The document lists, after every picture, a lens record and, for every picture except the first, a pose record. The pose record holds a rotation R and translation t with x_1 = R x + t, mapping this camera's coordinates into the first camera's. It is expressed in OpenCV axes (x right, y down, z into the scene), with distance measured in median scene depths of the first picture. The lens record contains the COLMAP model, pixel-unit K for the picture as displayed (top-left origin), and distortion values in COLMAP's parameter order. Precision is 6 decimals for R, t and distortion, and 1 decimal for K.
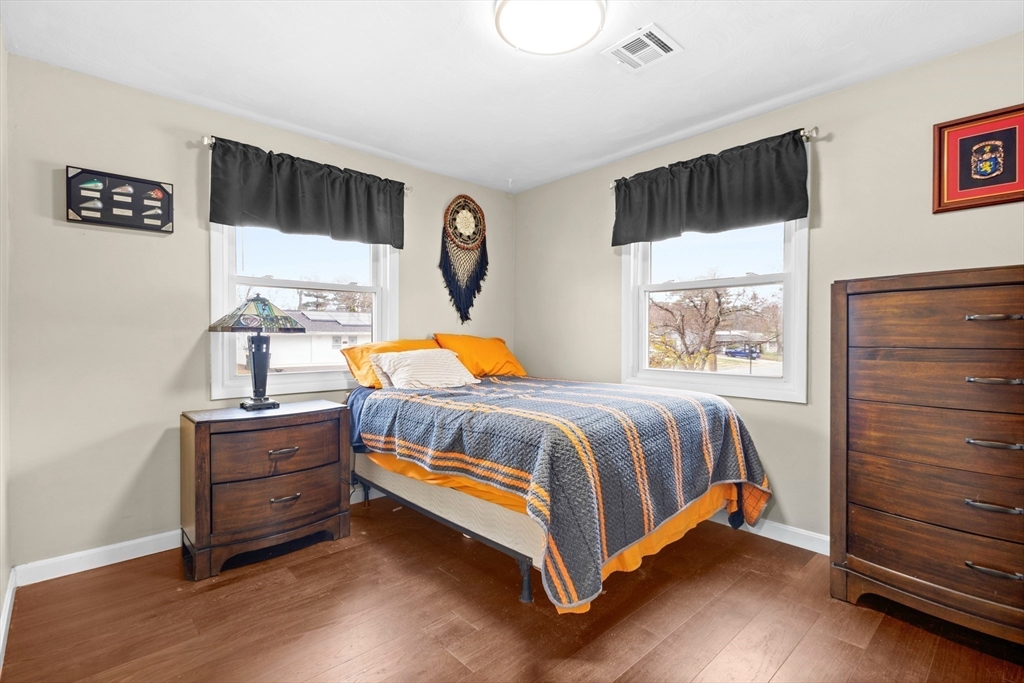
lens RADIAL K [[475.4, 0, 514.8], [0, 475.4, 337.2], [0, 0, 1]] dist [0.009422, 0.000333]
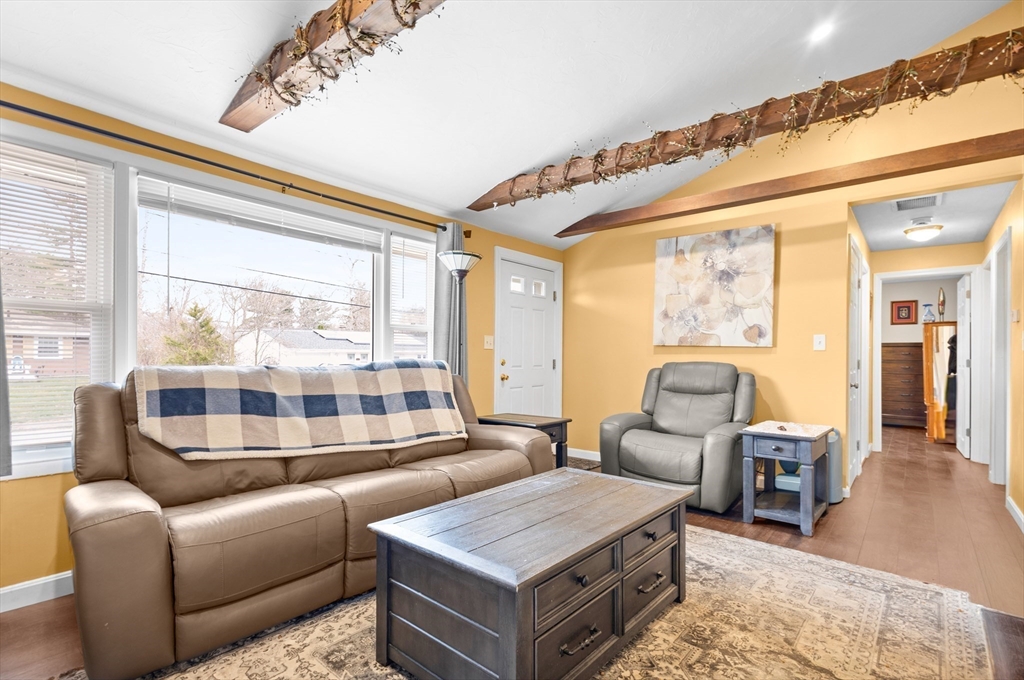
lens RADIAL K [[475.4, 0, 509.4], [0, 475.4, 350.2], [0, 0, 1]] dist [0.009422, 0.000333]
pose [[0.993968, 0.008619, 0.109330, -2.543098], [-0.007401, 0.999906, -0.011543, 0.009732], [-0.109419, 0.010664, 0.993939, -2.434351]]
